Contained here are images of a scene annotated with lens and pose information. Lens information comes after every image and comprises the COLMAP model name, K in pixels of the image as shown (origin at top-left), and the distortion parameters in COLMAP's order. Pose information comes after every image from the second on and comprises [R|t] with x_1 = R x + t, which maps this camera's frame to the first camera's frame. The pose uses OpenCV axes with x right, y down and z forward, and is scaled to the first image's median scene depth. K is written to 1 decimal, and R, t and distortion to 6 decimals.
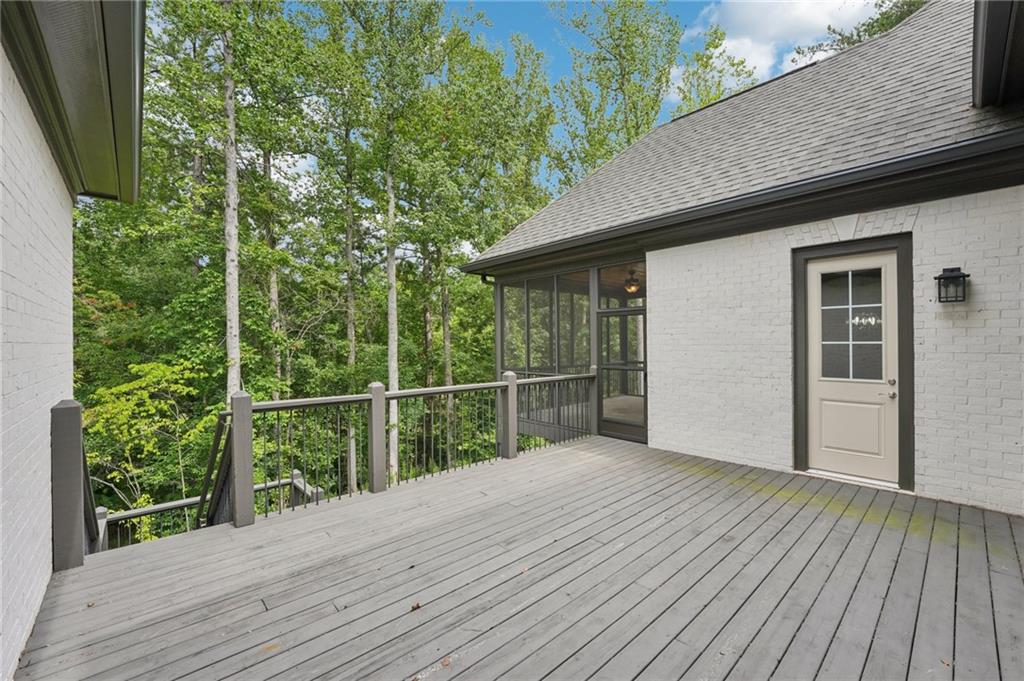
lens RADIAL K [[411.4, 0, 509.8], [0, 411.4, 331.7], [0, 0, 1]] dist [-0.016802, 0.000250]
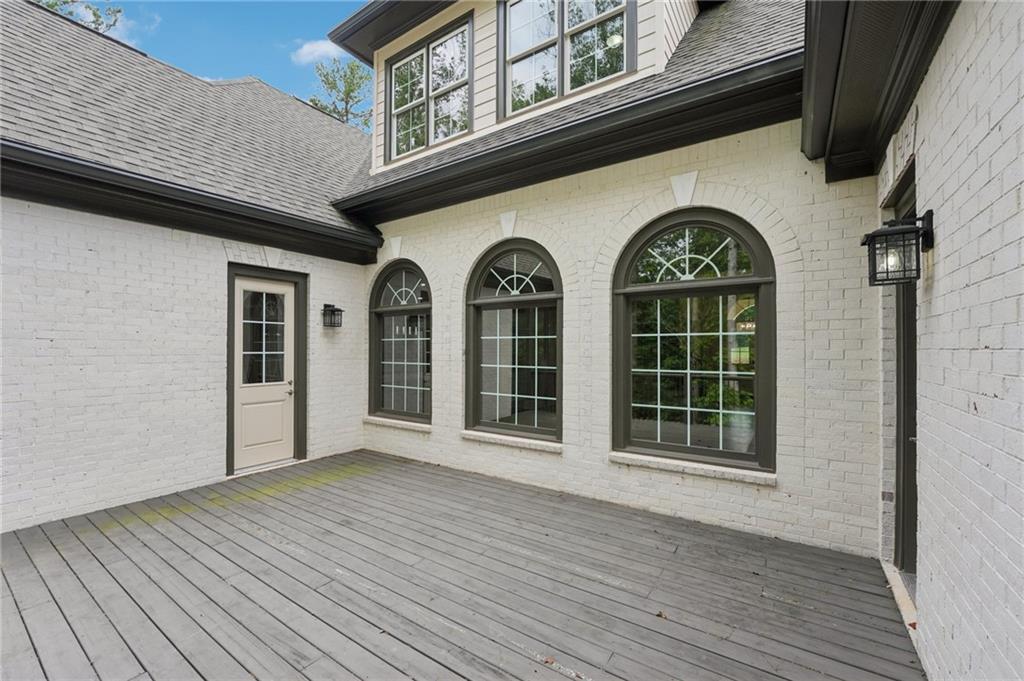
lens RADIAL K [[411.4, 0, 509.8], [0, 411.4, 331.7], [0, 0, 1]] dist [-0.016802, 0.000250]
pose [[-0.221877, 0.048146, 0.973885, -0.517500], [-0.025868, 0.998138, -0.055238, 0.013873], [-0.974731, -0.037449, -0.220218, 0.587956]]
